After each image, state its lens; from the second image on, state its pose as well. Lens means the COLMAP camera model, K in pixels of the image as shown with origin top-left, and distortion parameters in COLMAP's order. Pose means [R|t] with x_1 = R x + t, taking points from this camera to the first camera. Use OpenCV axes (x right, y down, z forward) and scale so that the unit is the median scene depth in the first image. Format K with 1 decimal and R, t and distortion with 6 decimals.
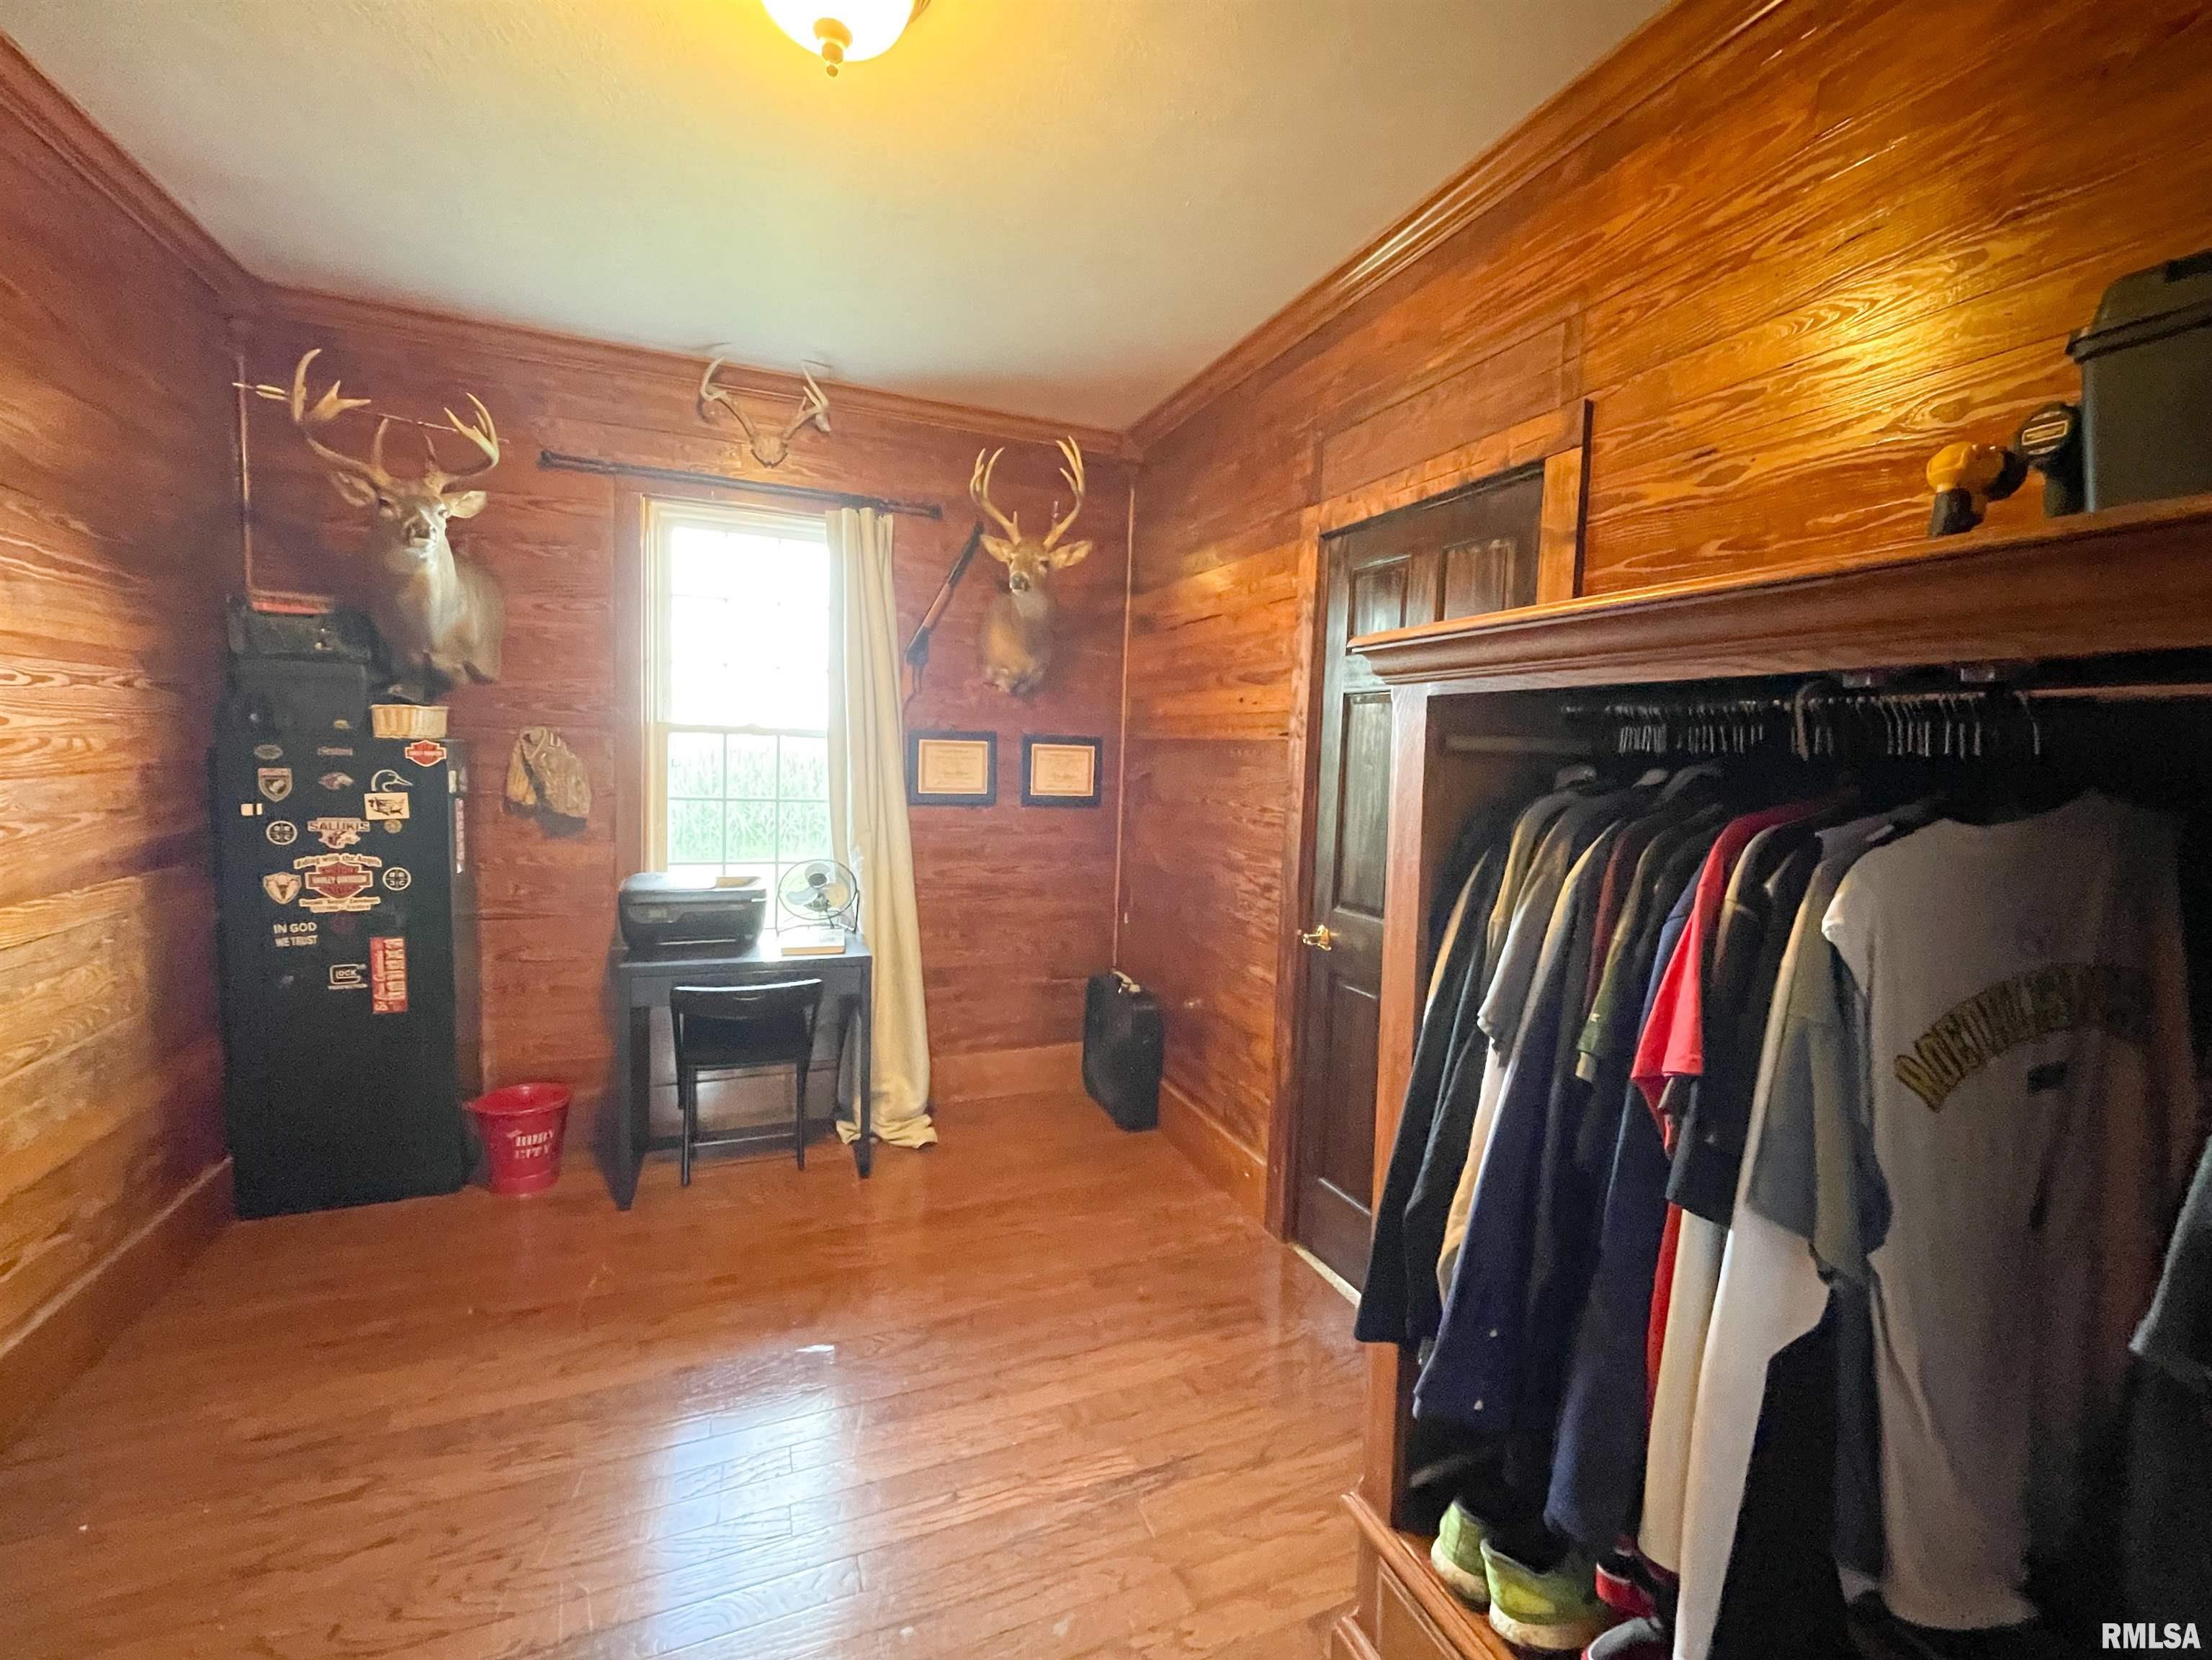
lens RADIAL K [[925.5, 0, 1094.9], [0, 925.5, 838.9], [0, 0, 1]] dist [-0.000224, 0.001410]
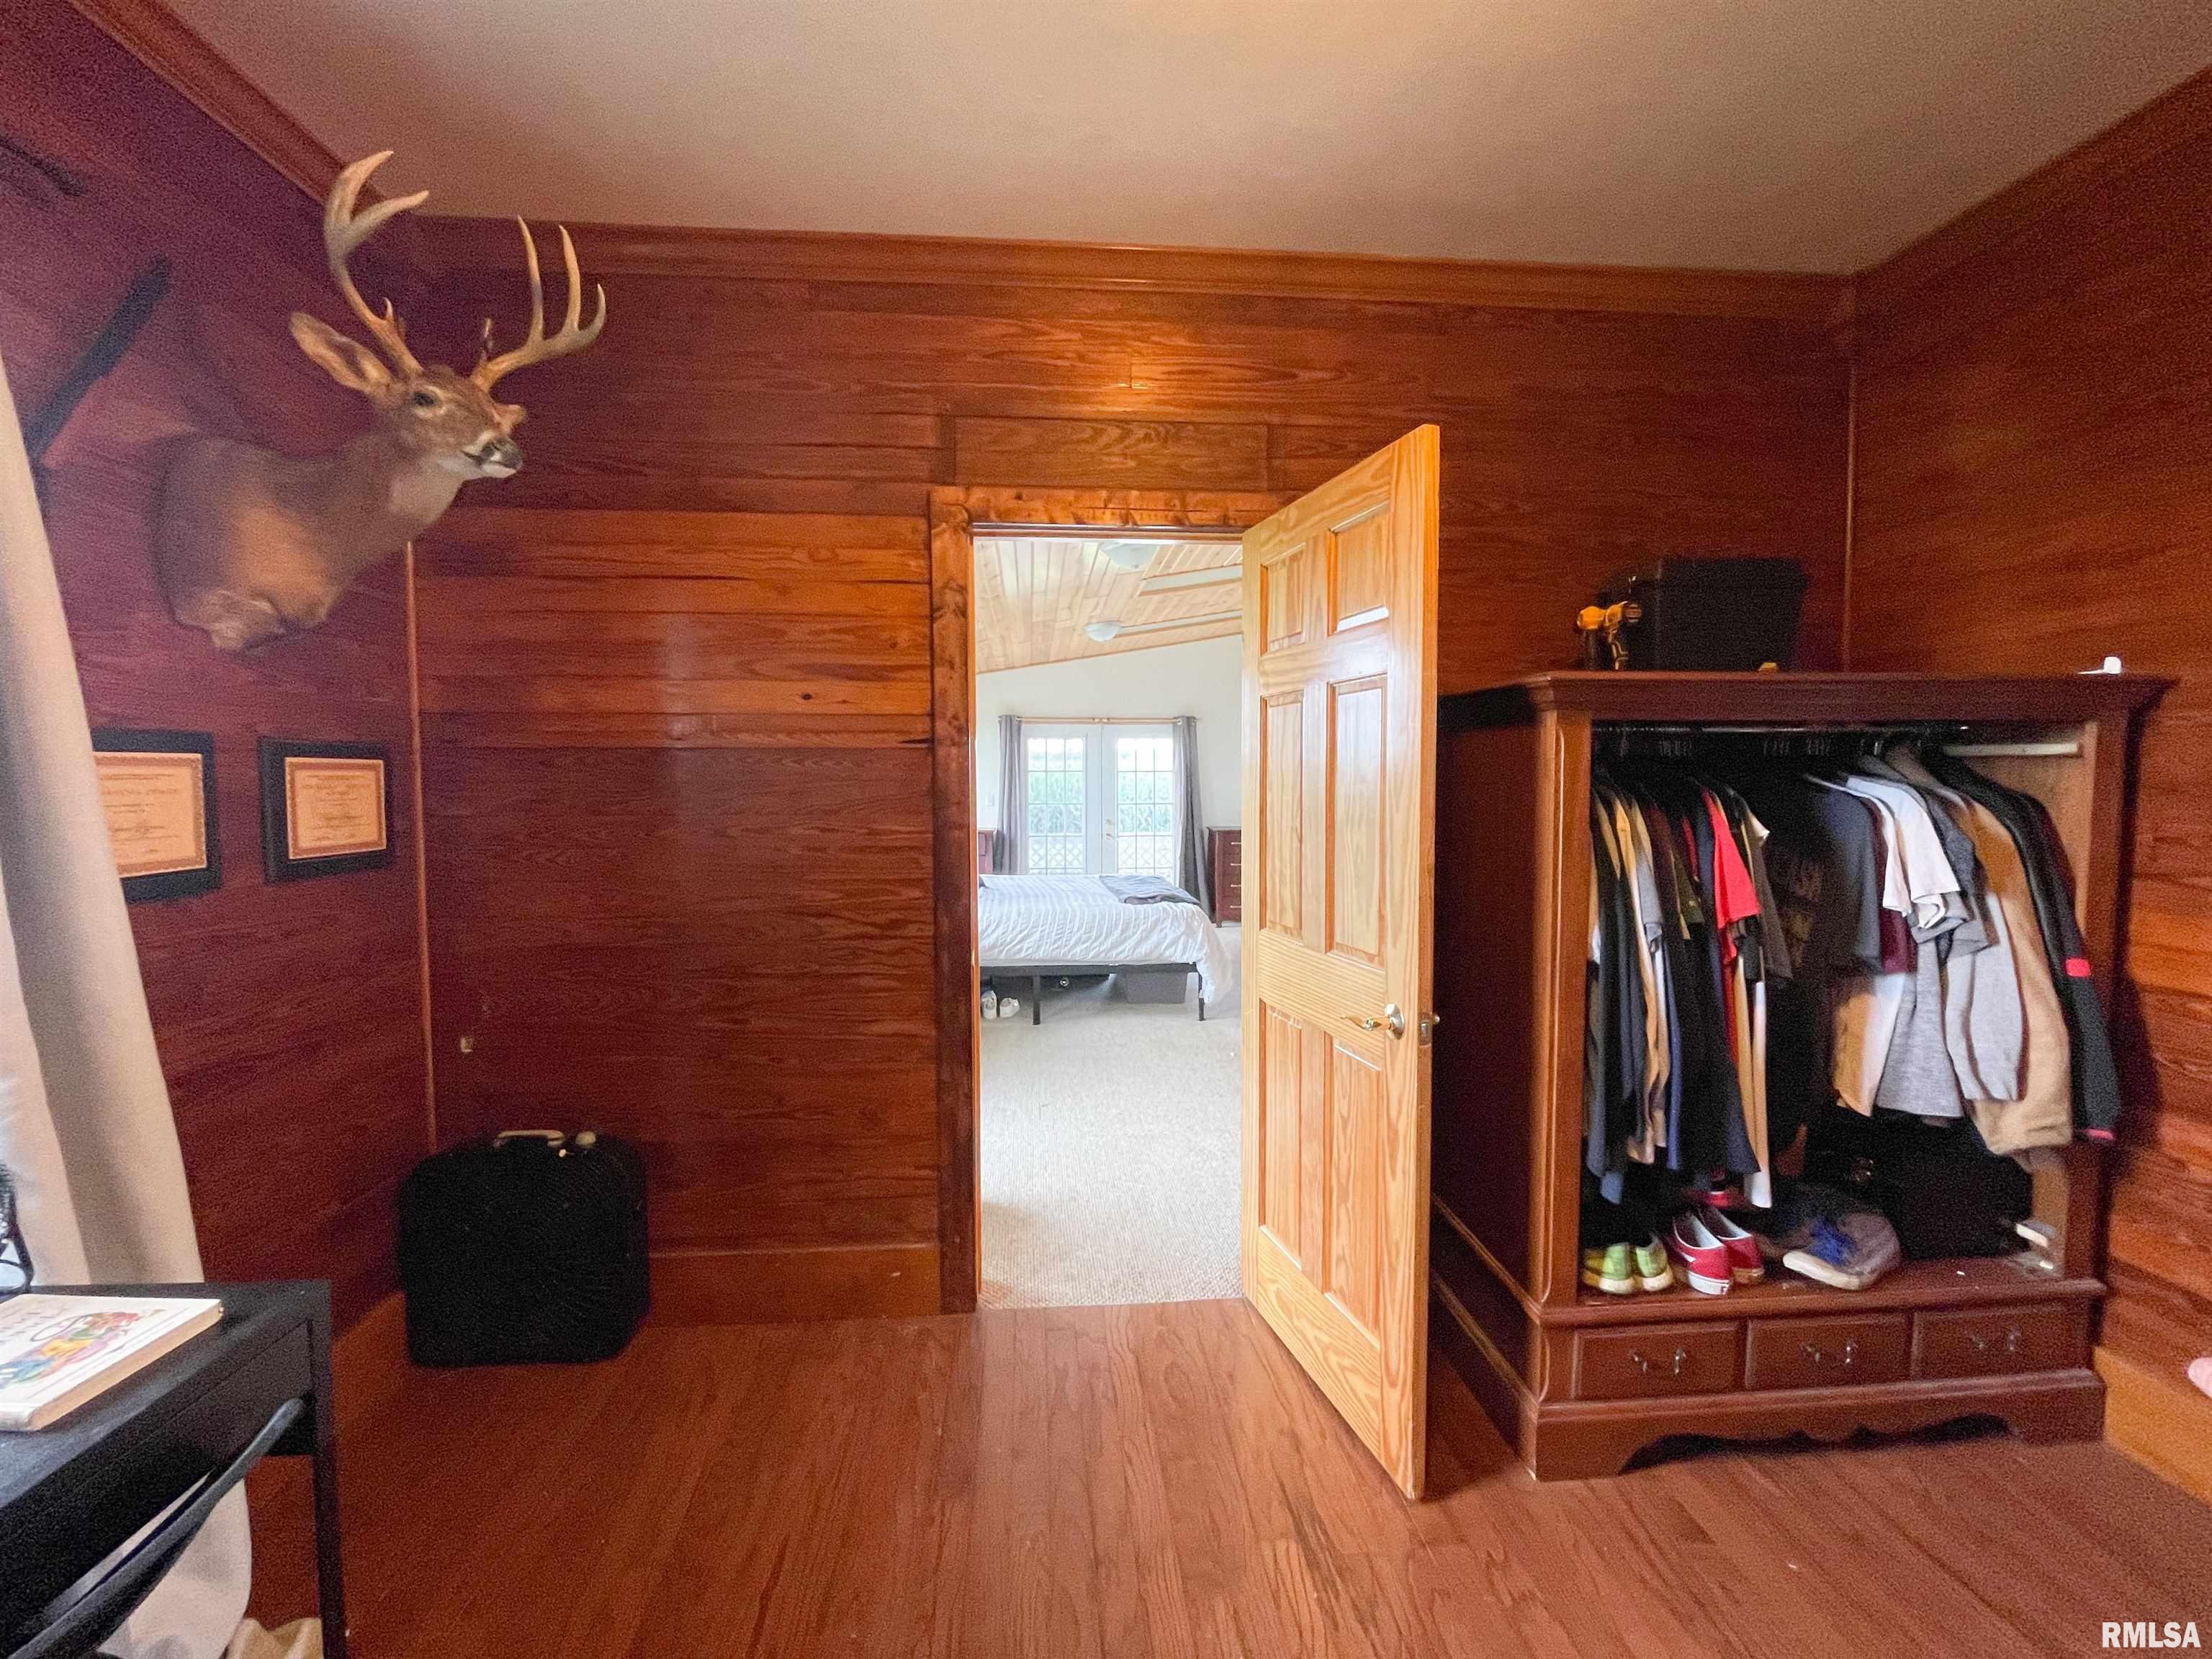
lens RADIAL K [[925.3, 0, 1100.3], [0, 925.3, 831.4], [0, 0, 1]] dist [-0.000224, 0.001410]
pose [[0.294146, -0.093949, 0.951132, -0.490312], [0.099528, 0.992758, 0.067280, -0.061712], [-0.950564, 0.074874, 0.301366, 0.508381]]
